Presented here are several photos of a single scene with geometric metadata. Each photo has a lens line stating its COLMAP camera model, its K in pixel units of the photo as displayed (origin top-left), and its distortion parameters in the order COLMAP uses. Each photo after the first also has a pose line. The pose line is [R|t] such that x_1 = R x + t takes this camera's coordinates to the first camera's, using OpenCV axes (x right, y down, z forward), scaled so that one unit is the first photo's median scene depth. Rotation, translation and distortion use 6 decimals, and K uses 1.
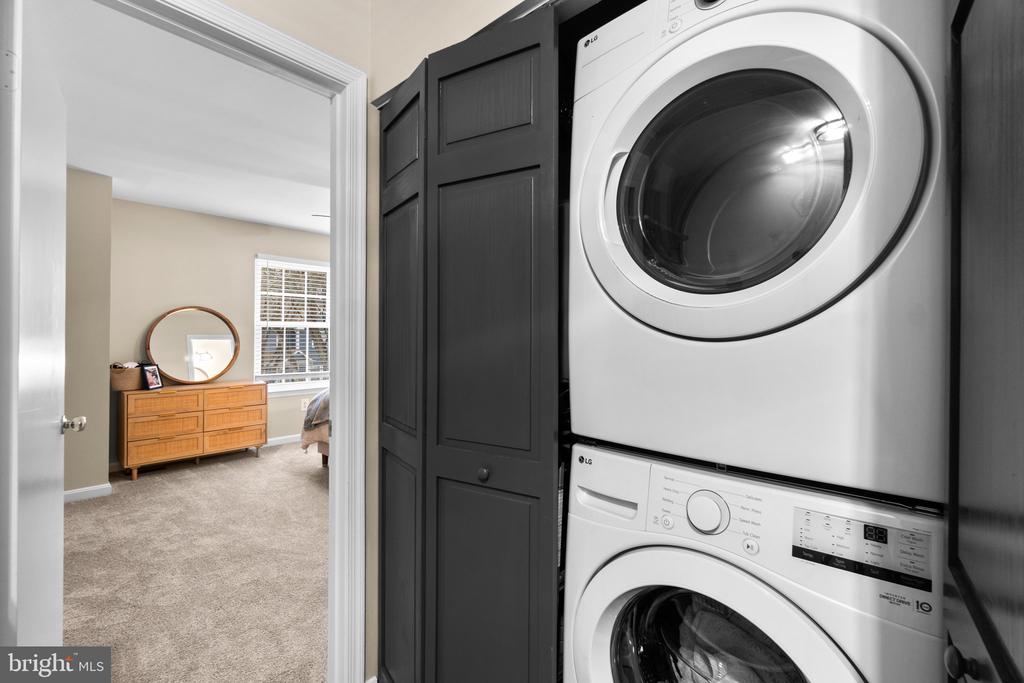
lens RADIAL K [[442.5, 0, 510.8], [0, 442.5, 333.9], [0, 0, 1]] dist [-0.002572, -0.000054]
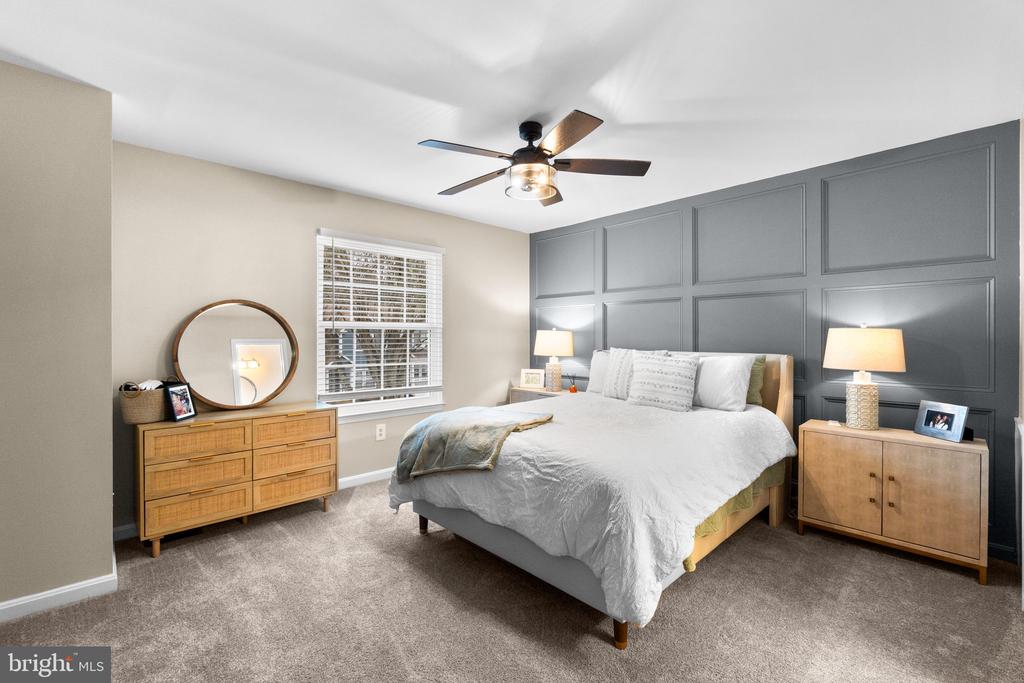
lens RADIAL K [[442.5, 0, 508.9], [0, 442.5, 341.0], [0, 0, 1]] dist [-0.002572, -0.000054]
pose [[0.997030, -0.004974, -0.076856, -0.243919], [0.005895, 0.999913, 0.011770, -0.002218], [0.076791, -0.012189, 0.996973, 0.347356]]
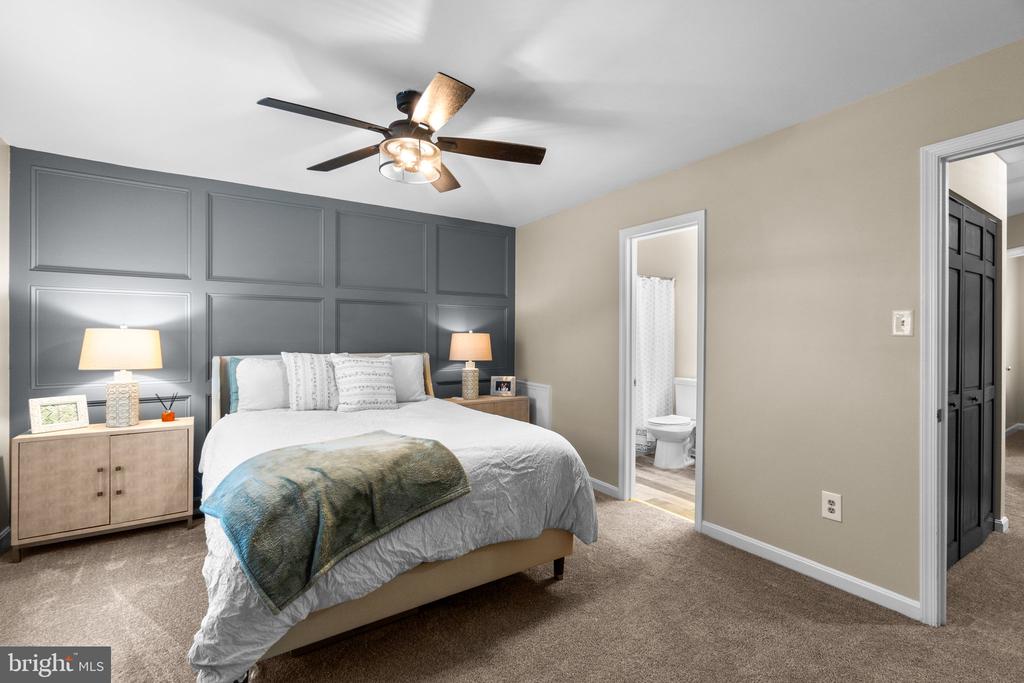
lens RADIAL K [[442.5, 0, 507.2], [0, 442.5, 339.5], [0, 0, 1]] dist [-0.002572, -0.000054]
pose [[0.263612, -0.009871, 0.964578, -0.749407], [-0.003049, 0.999934, 0.011065, -0.007871], [-0.964624, -0.005858, 0.263565, 0.717134]]
